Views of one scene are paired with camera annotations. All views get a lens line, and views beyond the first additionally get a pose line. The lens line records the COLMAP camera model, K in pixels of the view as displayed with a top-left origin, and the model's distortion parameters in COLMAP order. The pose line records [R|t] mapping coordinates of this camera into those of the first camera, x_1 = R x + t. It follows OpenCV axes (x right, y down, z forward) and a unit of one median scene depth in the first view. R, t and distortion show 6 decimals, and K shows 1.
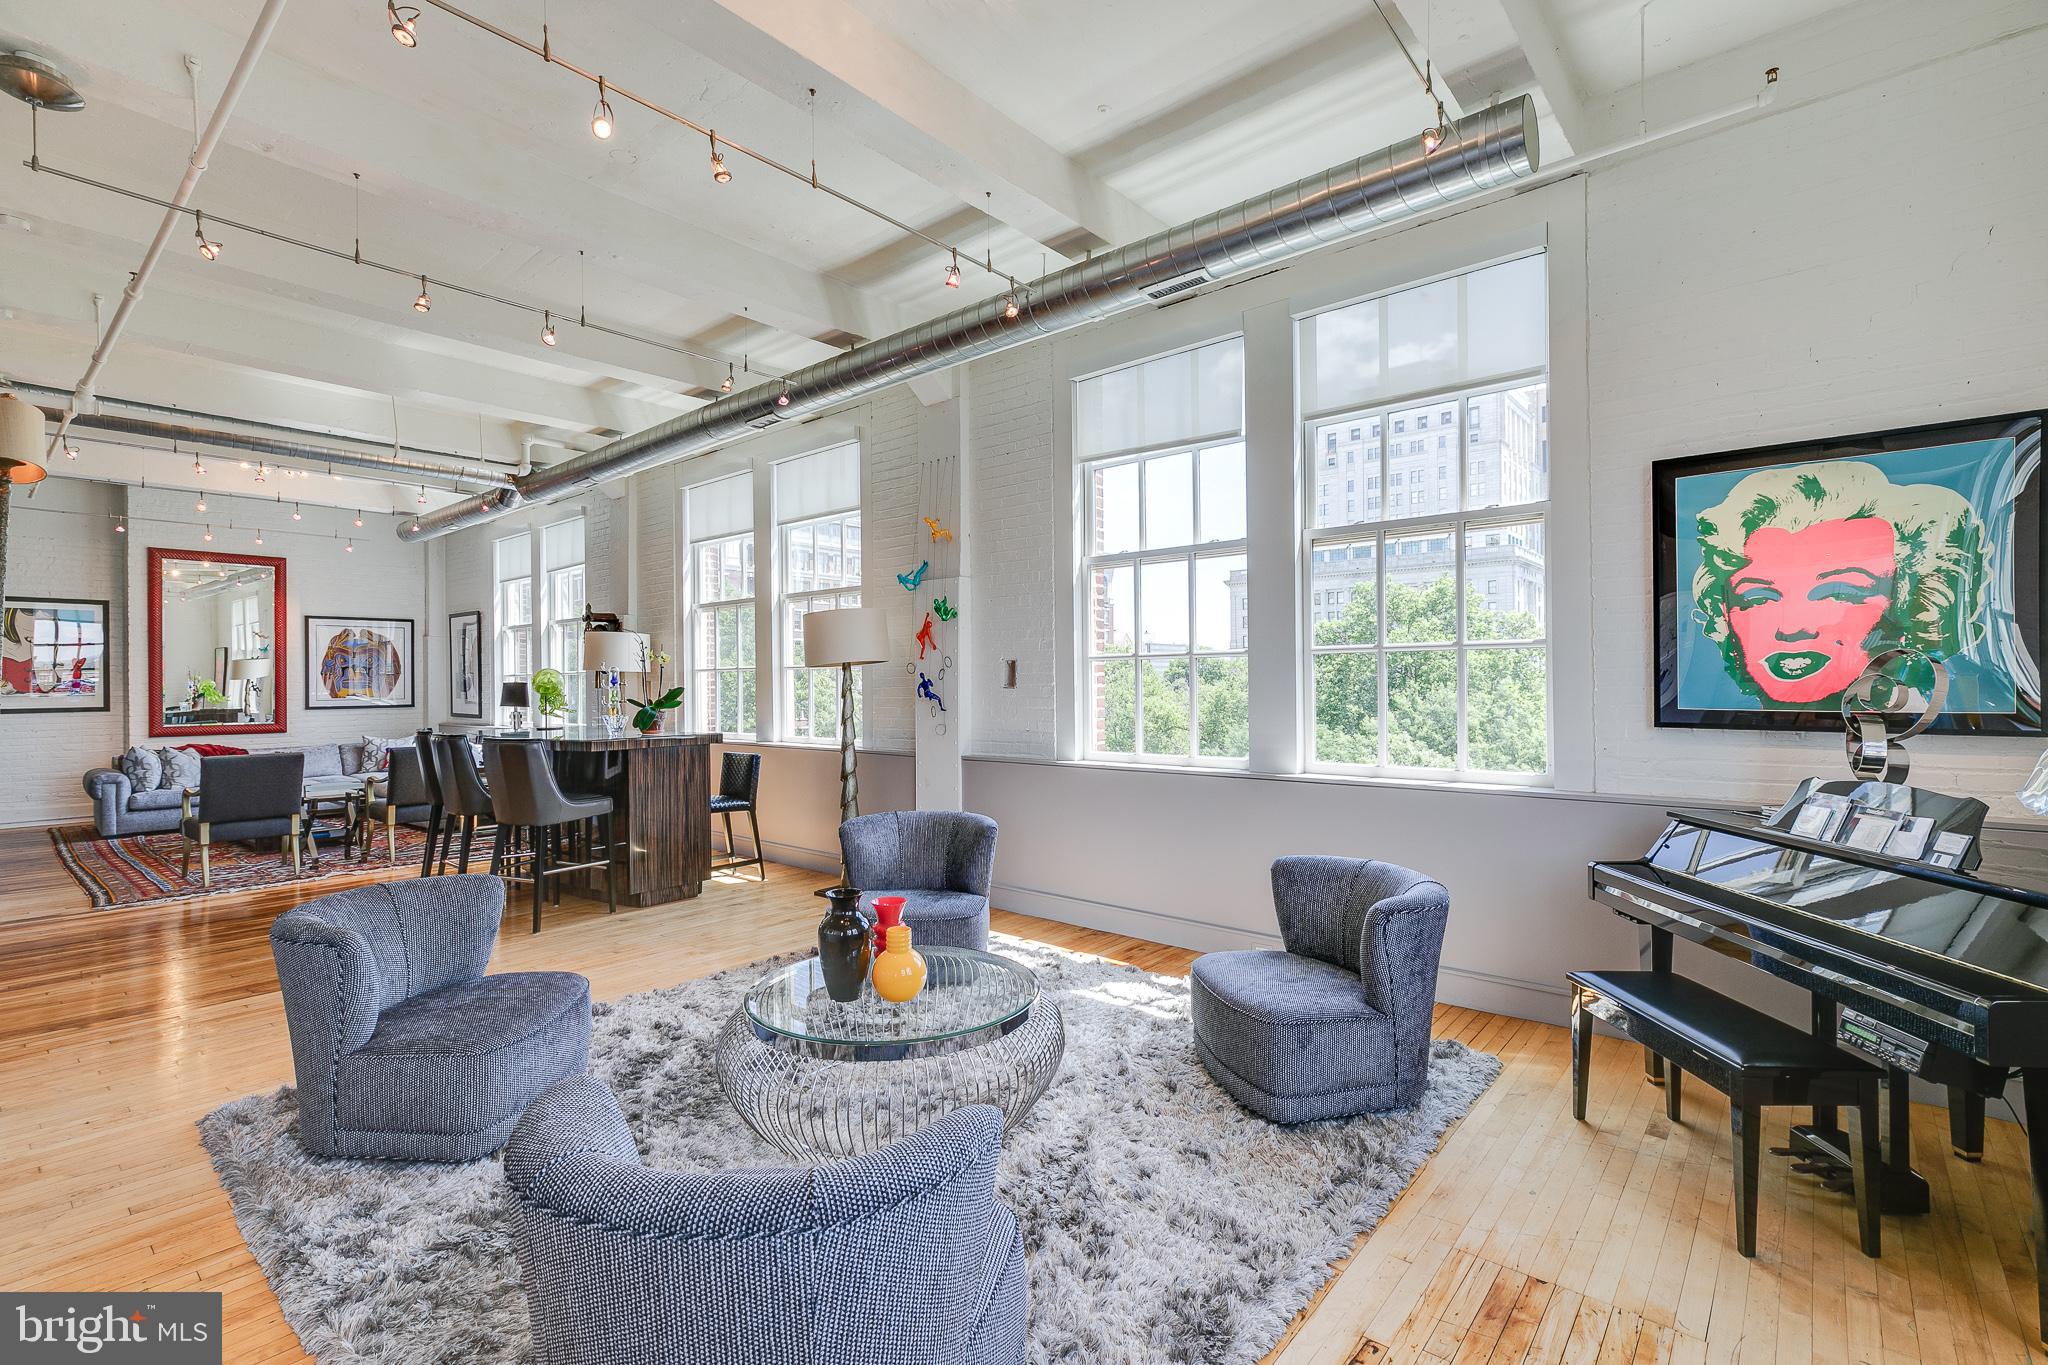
lens RADIAL K [[919.6, 0, 1021.6], [0, 919.6, 676.8], [0, 0, 1]] dist [0.003245, 0.000953]
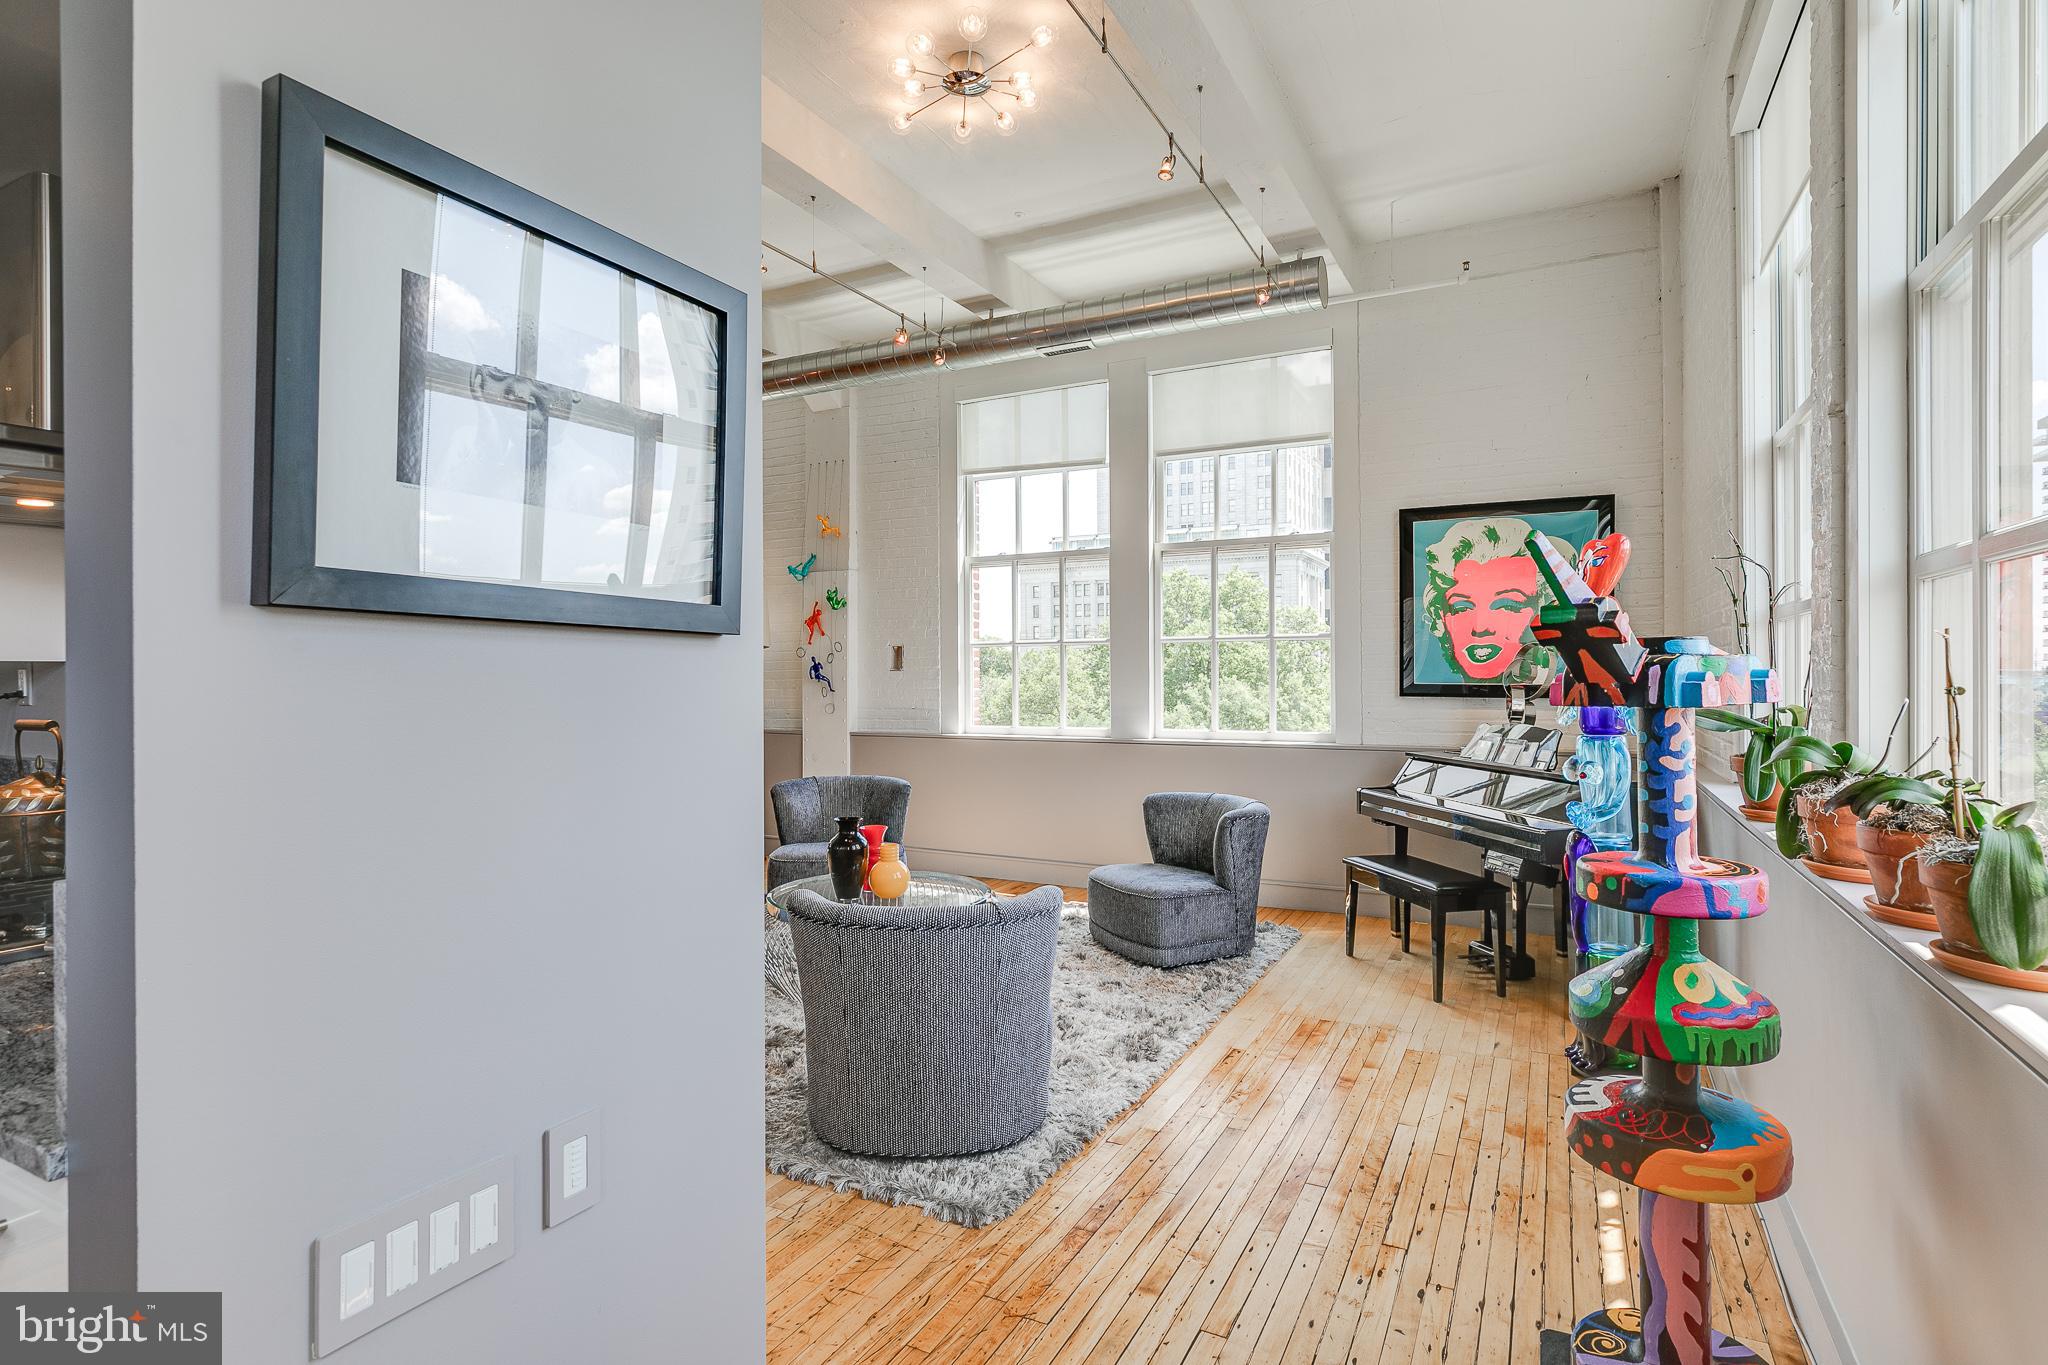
lens RADIAL K [[1016.5, 0, 1018.3], [0, 1016.5, 668.4], [0, 0, 1]] dist [-0.005304, -0.000403]
pose [[0.975097, 0.005763, 0.221703, -0.238041], [-0.005574, 0.999983, -0.001477, 0.017473], [-0.221708, 0.000204, 0.975113, -0.404520]]
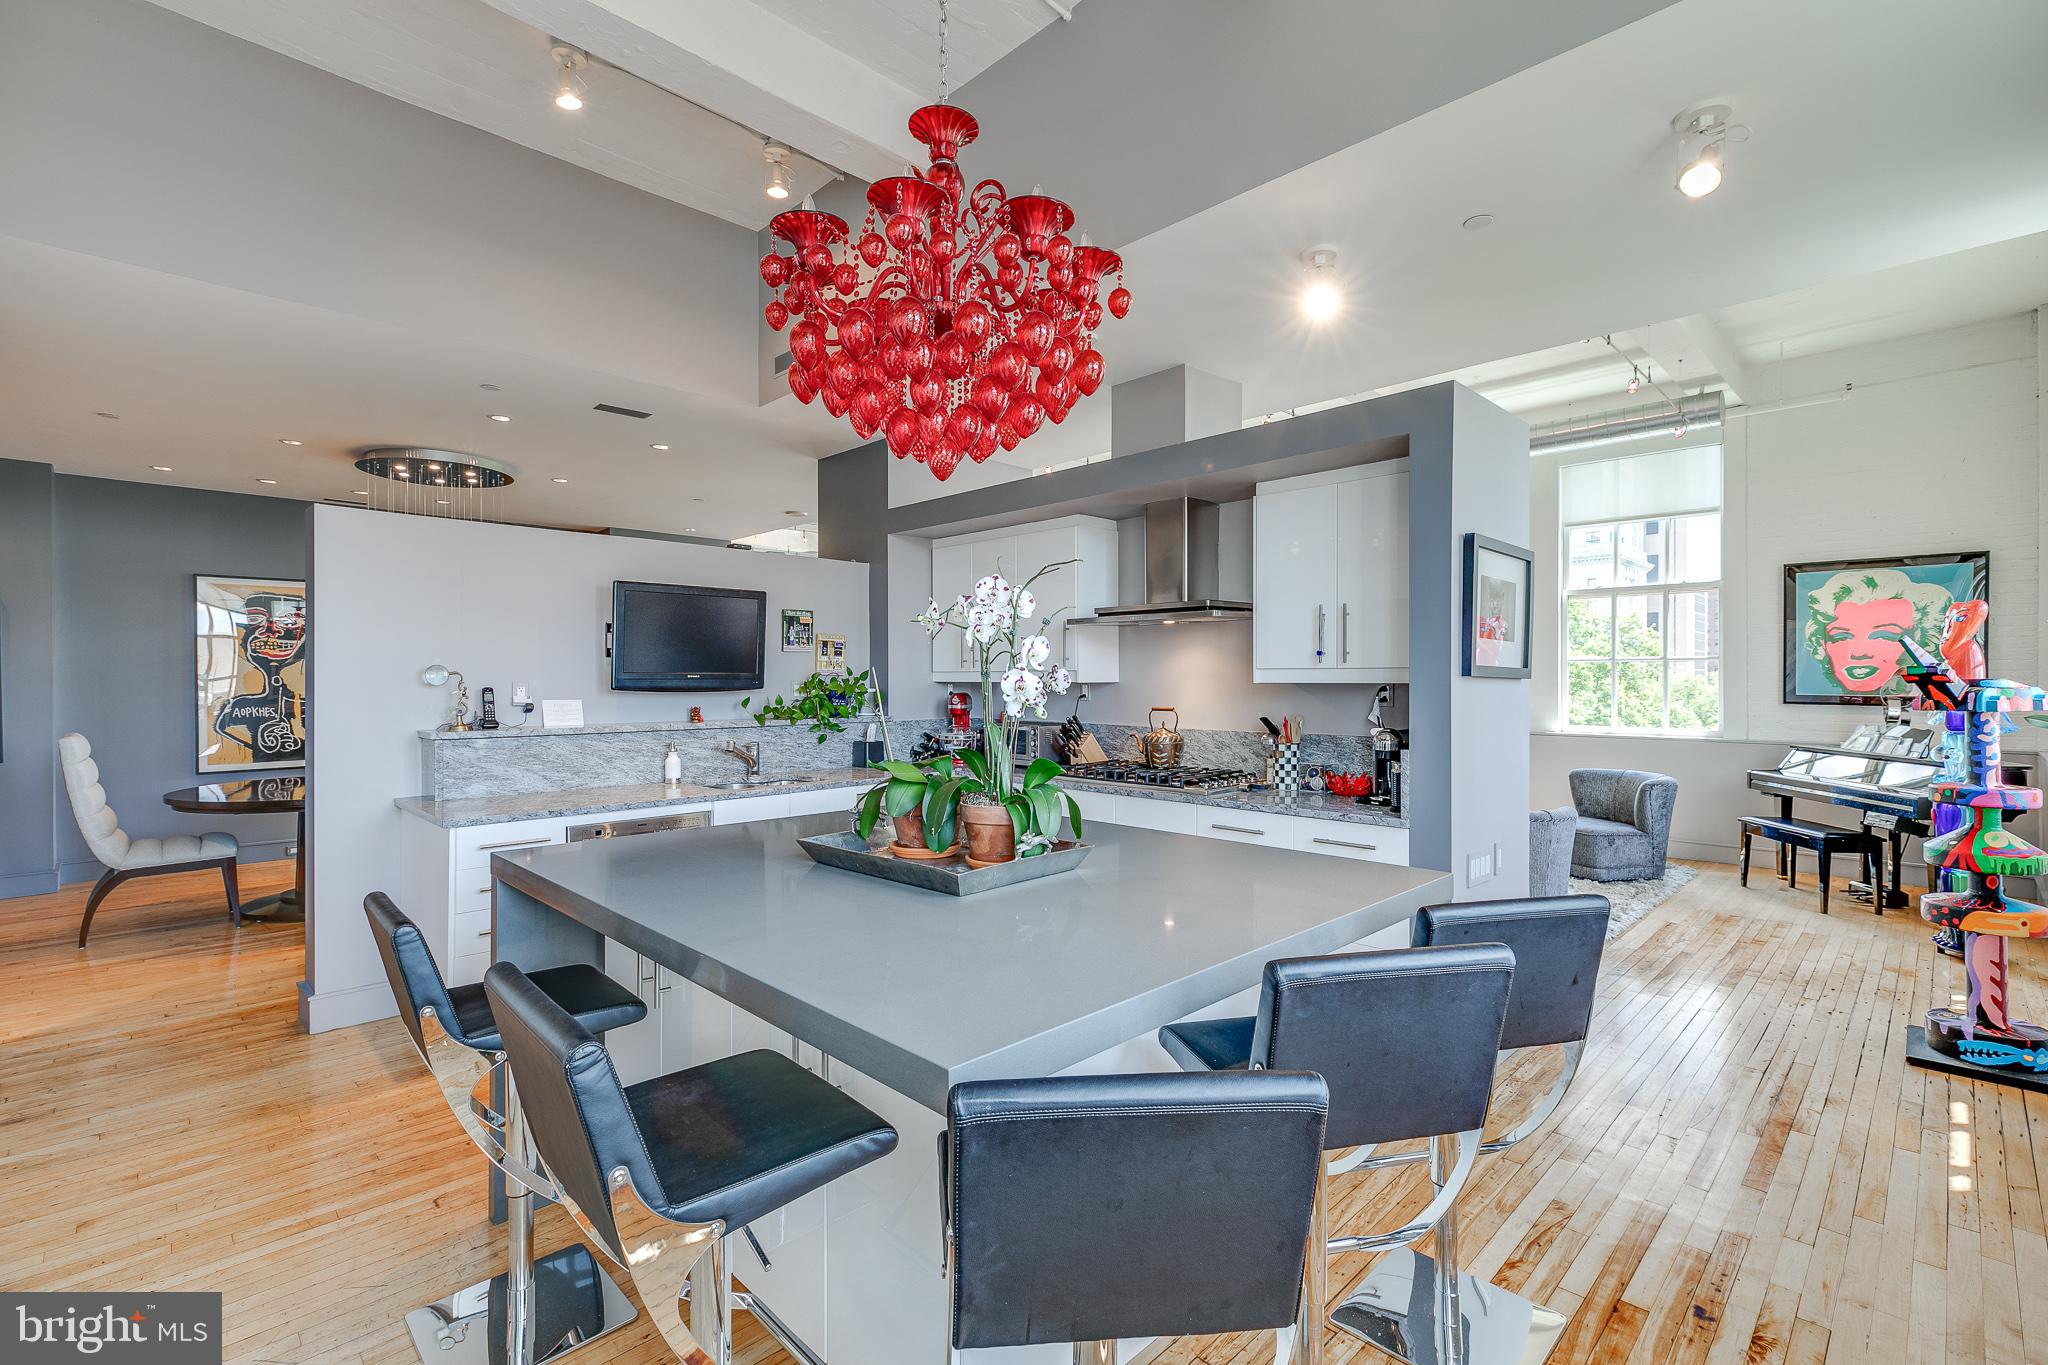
lens RADIAL K [[894.6, 0, 1029.7], [0, 894.6, 674.5], [0, 0, 1]] dist [0.002745, 0.001099]
pose [[0.996252, 0.009229, -0.086003, -0.718021], [-0.008939, 0.999953, 0.003748, 0.000830], [0.086034, -0.002965, 0.996288, -0.998270]]
